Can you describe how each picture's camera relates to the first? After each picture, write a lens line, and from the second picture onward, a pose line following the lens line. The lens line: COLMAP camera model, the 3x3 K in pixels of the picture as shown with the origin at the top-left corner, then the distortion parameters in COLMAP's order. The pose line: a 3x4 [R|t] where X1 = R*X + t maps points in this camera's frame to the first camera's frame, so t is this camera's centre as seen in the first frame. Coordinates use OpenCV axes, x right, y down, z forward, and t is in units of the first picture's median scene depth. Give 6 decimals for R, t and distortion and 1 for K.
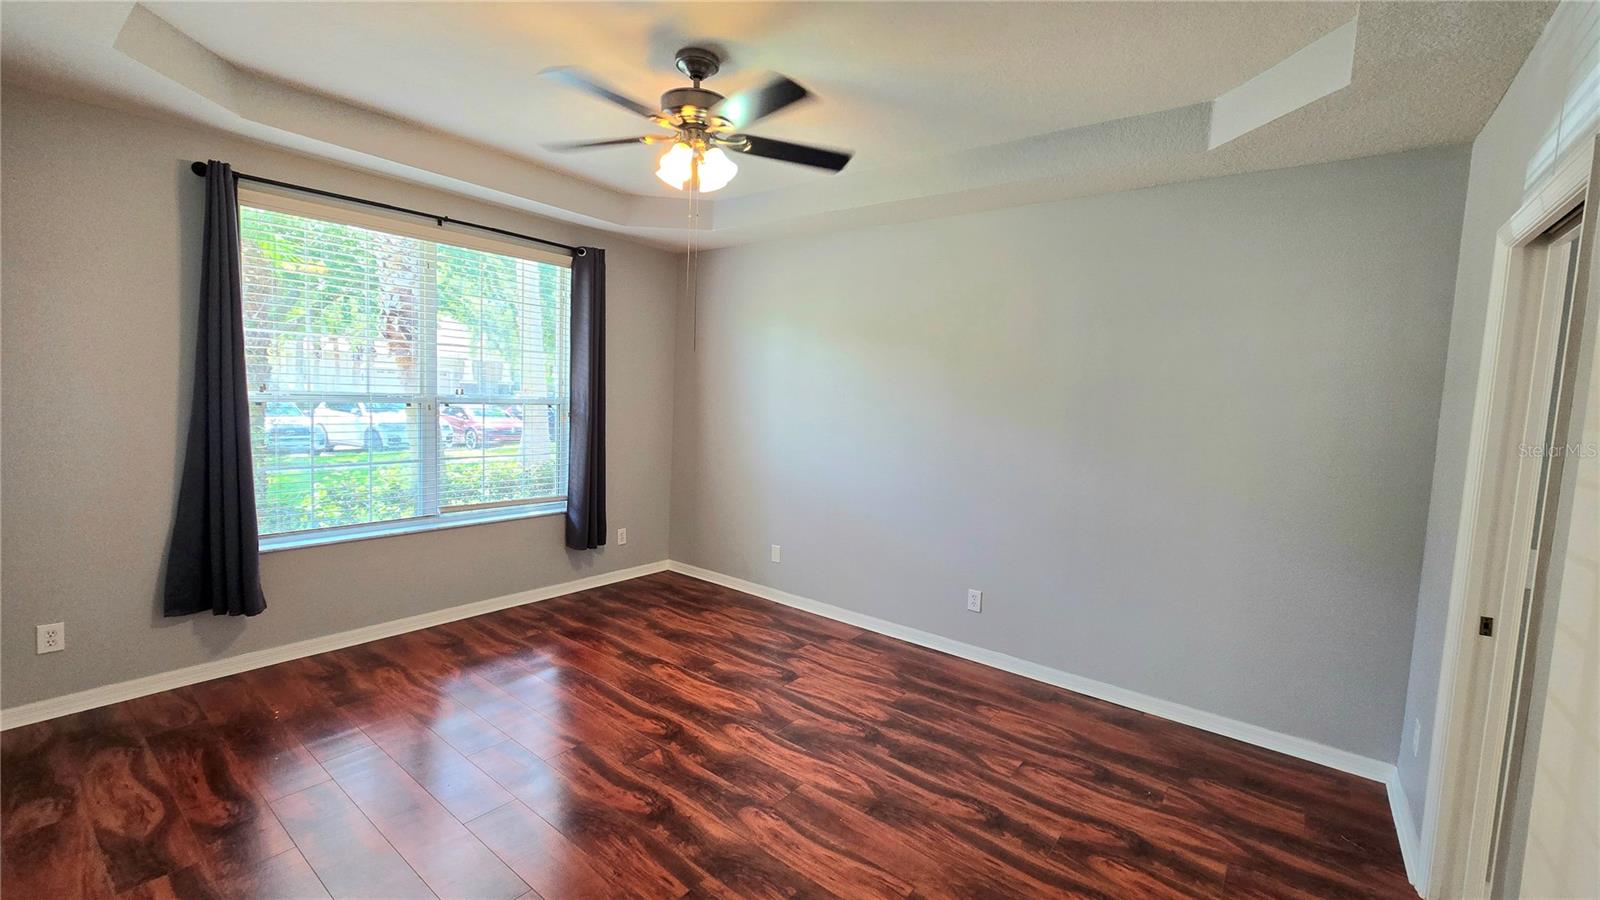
lens RADIAL K [[651.0, 0, 785.8], [0, 651.0, 446.1], [0, 0, 1]] dist [-0.001323, 0.001382]
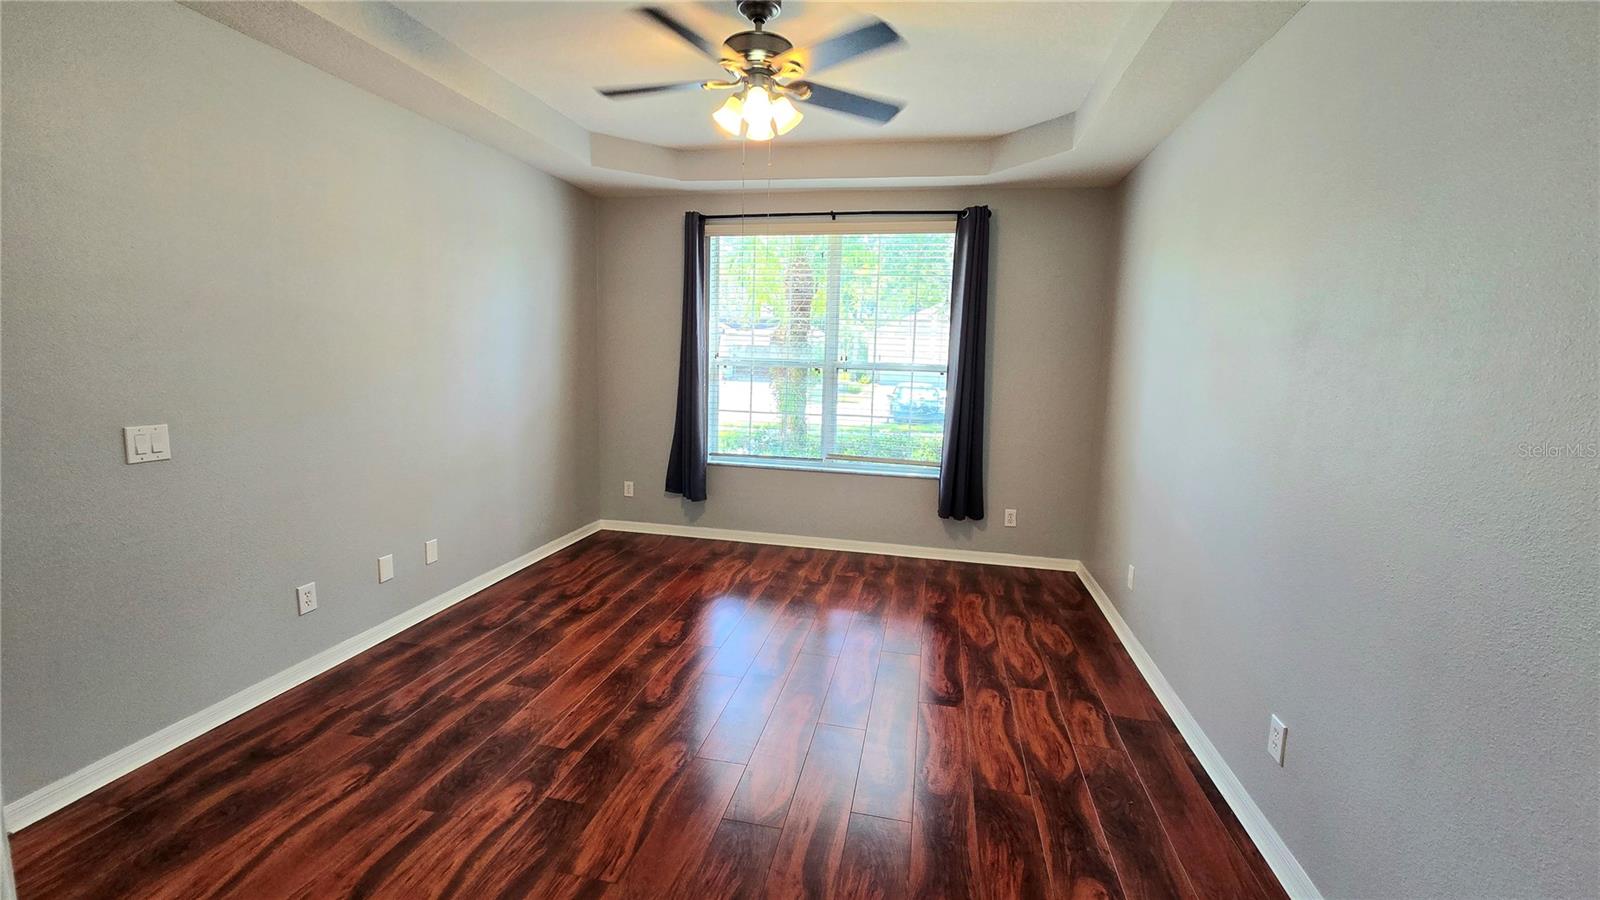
lens RADIAL K [[651.0, 0, 803.2], [0, 651.0, 441.1], [0, 0, 1]] dist [-0.001323, 0.001382]
pose [[0.451808, 0.085431, -0.888015, 0.533790], [-0.083393, 0.995090, 0.053303, 0.009582], [0.888209, 0.049972, 0.456714, 0.408796]]
